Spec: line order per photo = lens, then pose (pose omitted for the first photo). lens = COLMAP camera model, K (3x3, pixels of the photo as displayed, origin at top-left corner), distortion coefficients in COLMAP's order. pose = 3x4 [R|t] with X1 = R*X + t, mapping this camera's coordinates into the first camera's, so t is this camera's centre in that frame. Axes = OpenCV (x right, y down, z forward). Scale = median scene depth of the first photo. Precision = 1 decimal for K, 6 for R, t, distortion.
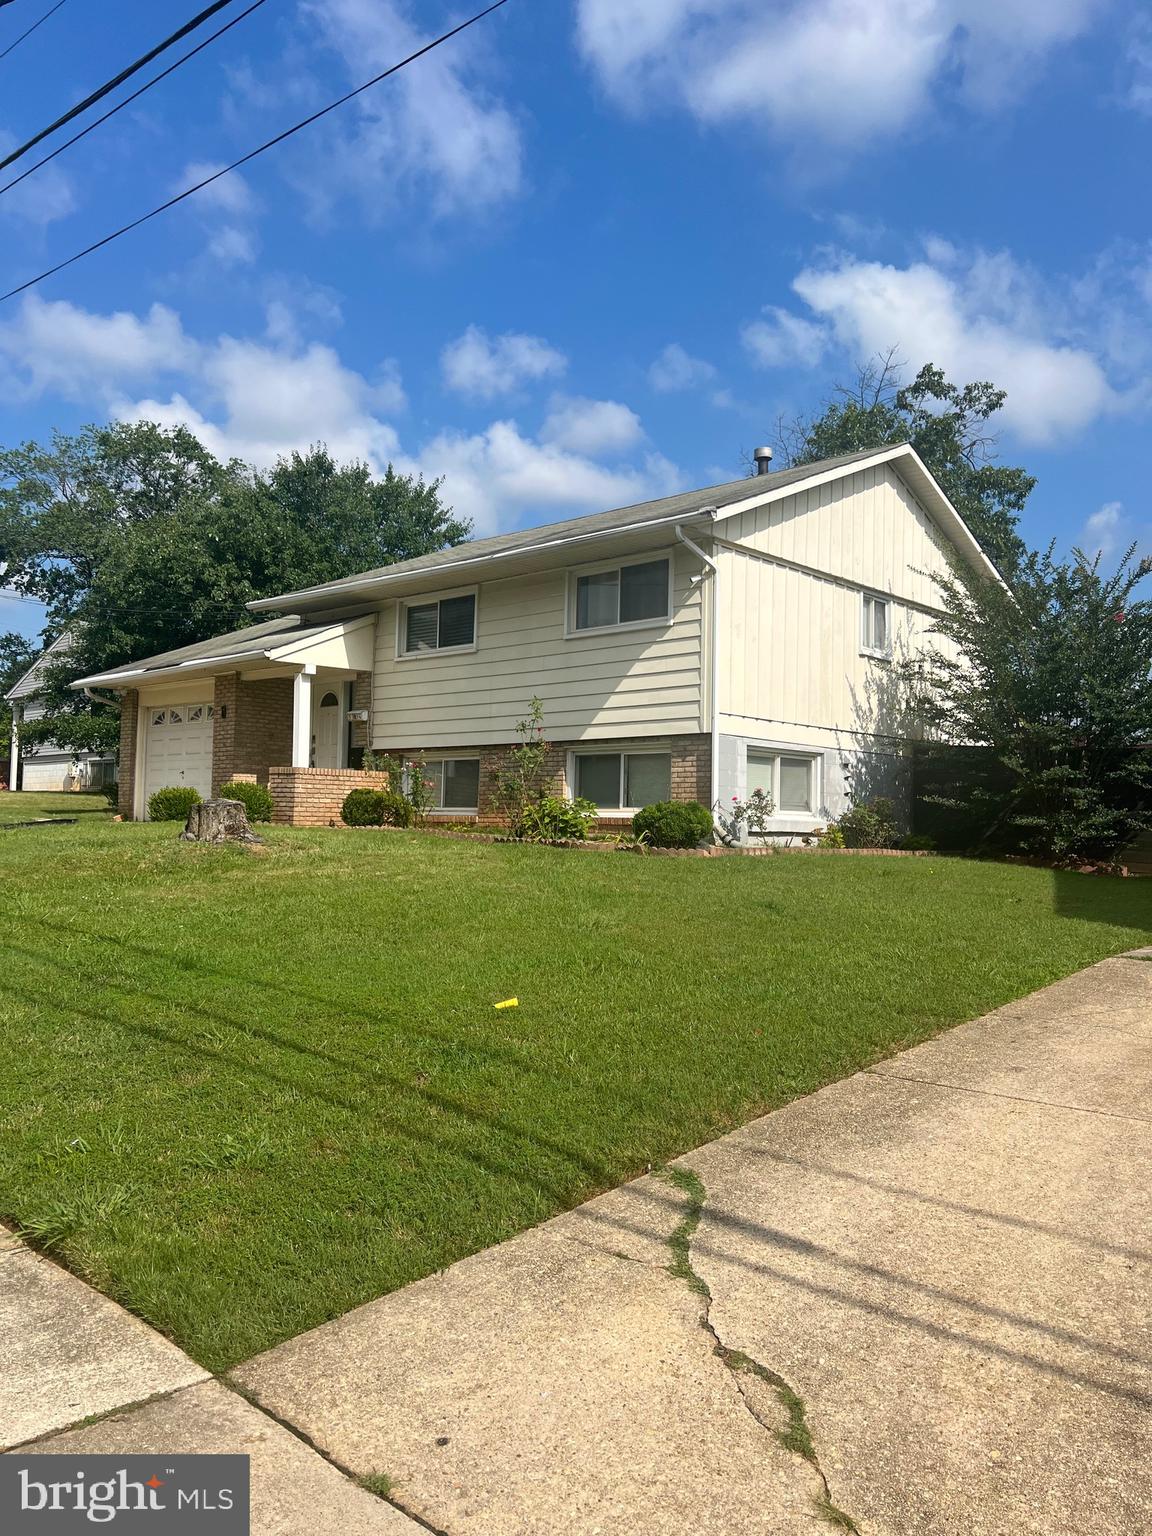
lens RADIAL K [[1158.0, 0, 589.7], [0, 1158.0, 770.9], [0, 0, 1]] dist [0.057312, -0.063668]
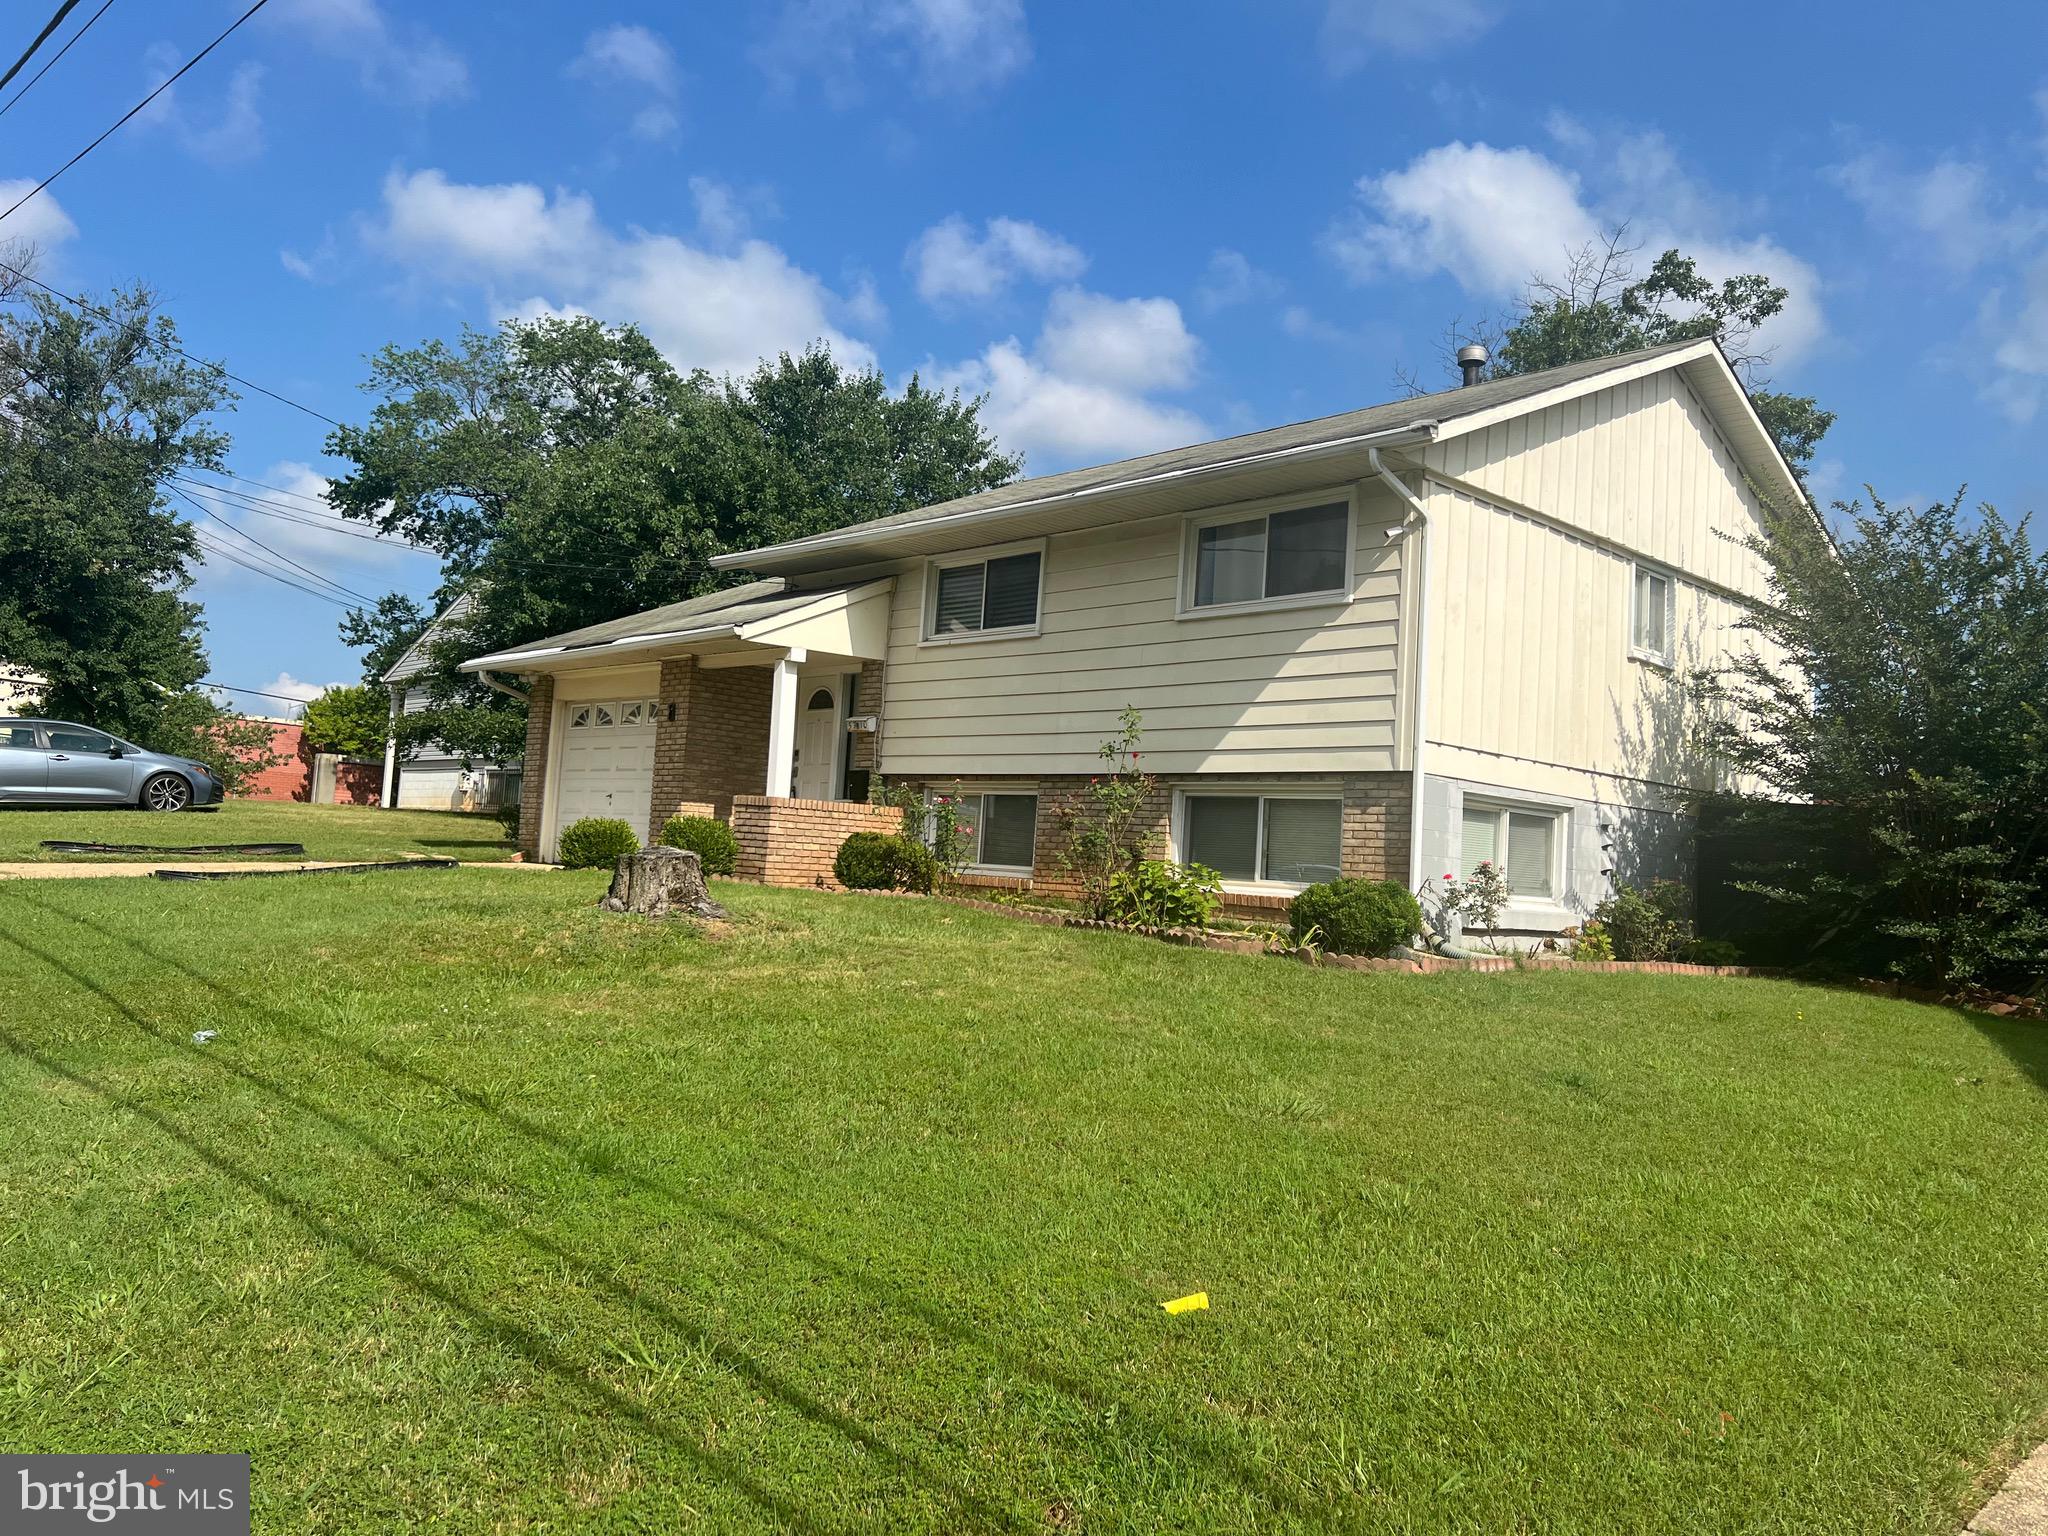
lens RADIAL K [[1544.0, 0, 1017.3], [0, 1544.0, 746.9], [0, 0, 1]] dist [0.057312, -0.063668]
pose [[0.996106, 0.036301, -0.080340, -0.038826], [-0.039053, 0.998694, -0.032949, -0.008552], [0.079039, 0.035958, 0.996223, 0.112352]]
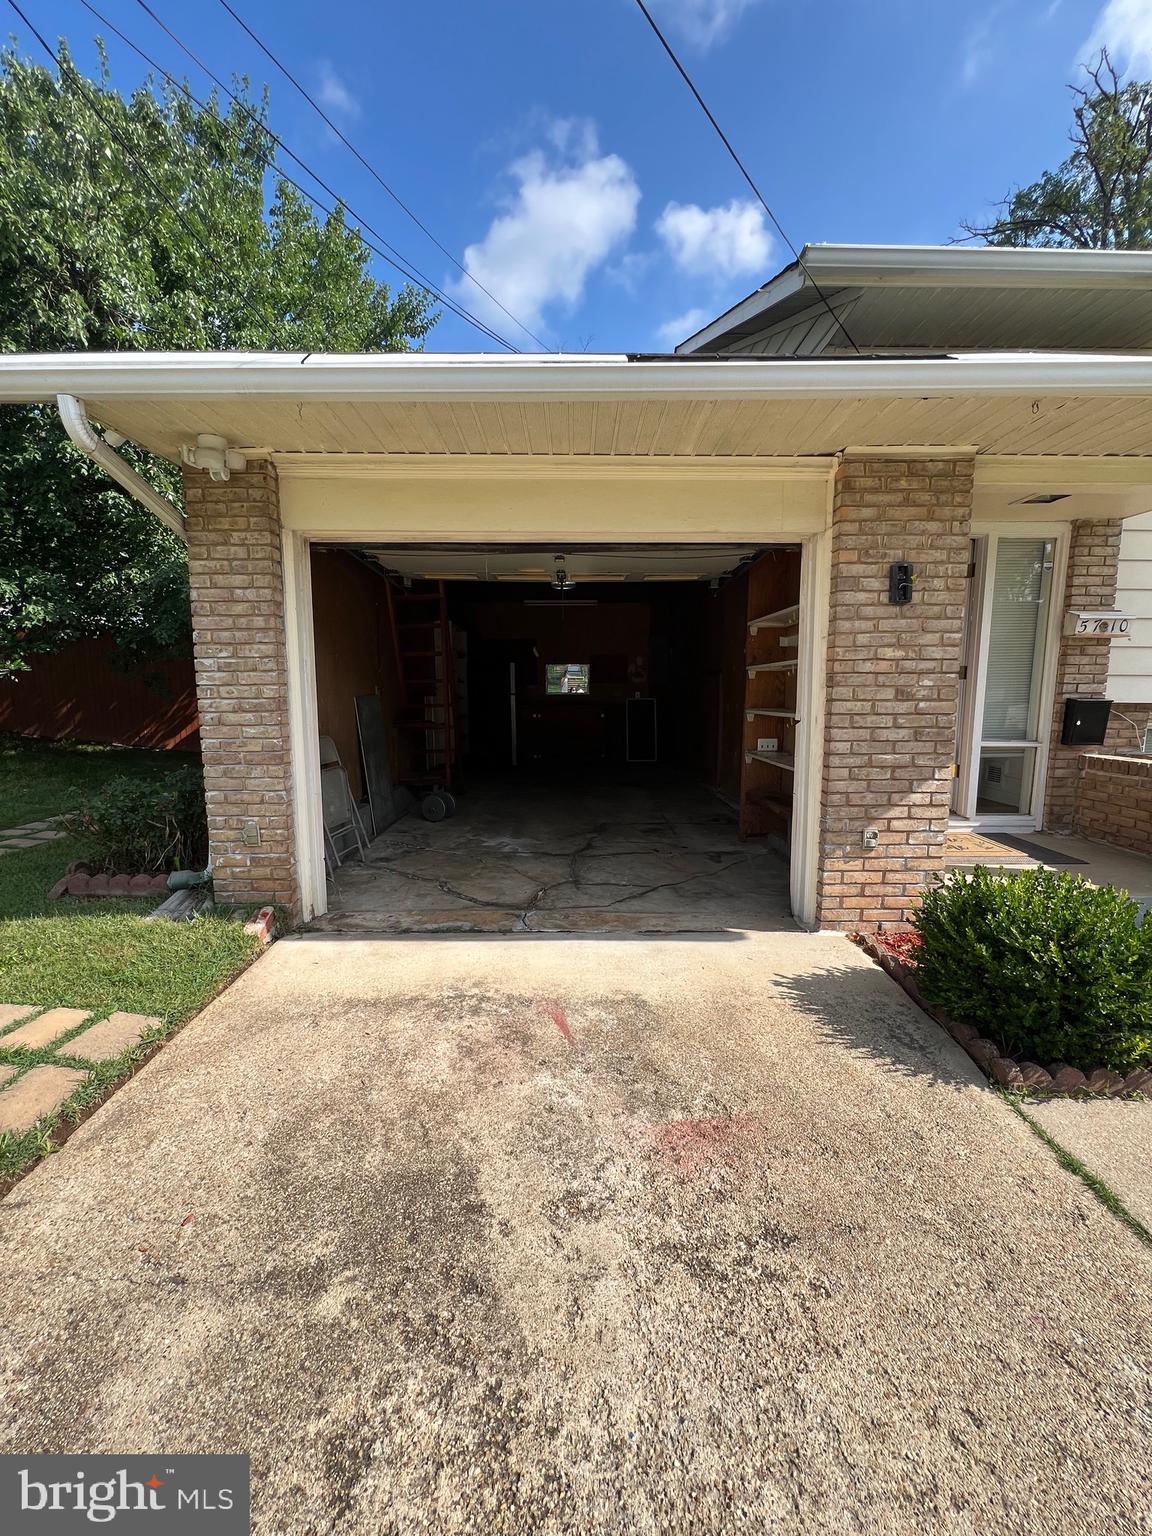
lens RADIAL K [[615.2, 0, 571.4], [0, 615.2, 771.3], [0, 0, 1]] dist [-0.000787, 0.000481]
pose [[0.743282, -0.097054, 0.661901, -0.574503], [-0.022649, 0.985202, 0.169893, -0.032285], [-0.668595, -0.141270, 0.730085, 1.099652]]
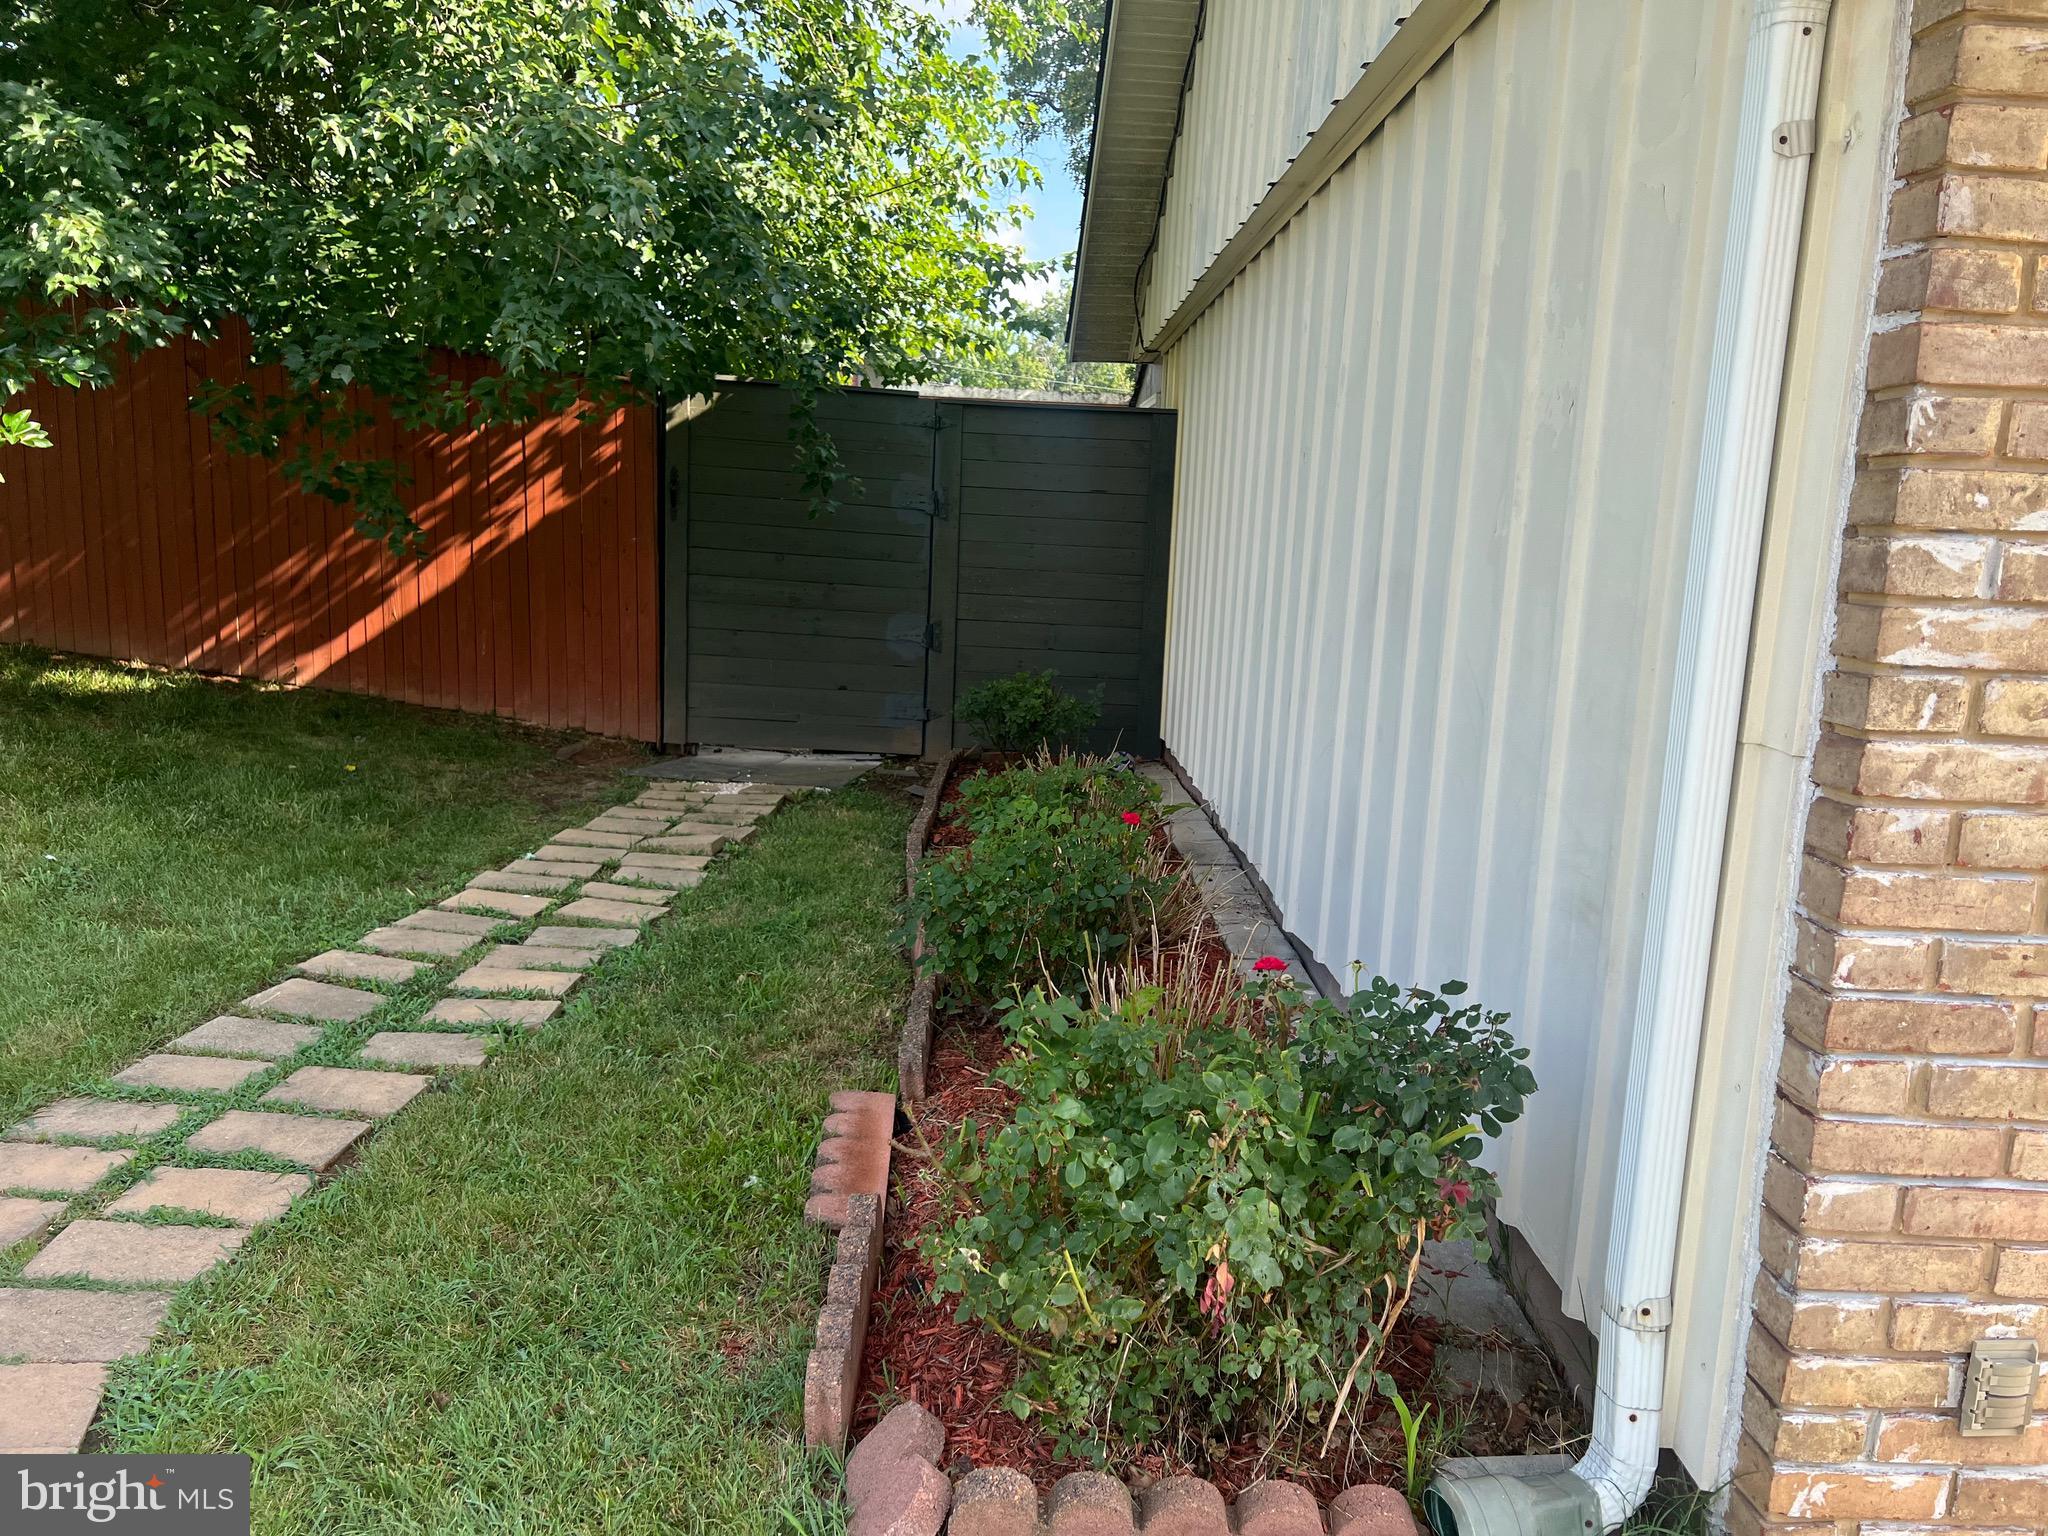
lens RADIAL K [[1544.0, 0, 1036.3], [0, 1544.0, 762.6], [0, 0, 1]] dist [0.057312, -0.063668]
pose [[0.732908, -0.094493, 0.673734, -0.636783], [-0.061107, 0.977161, 0.203524, -0.034345], [-0.677578, -0.190334, 0.710395, 1.290761]]
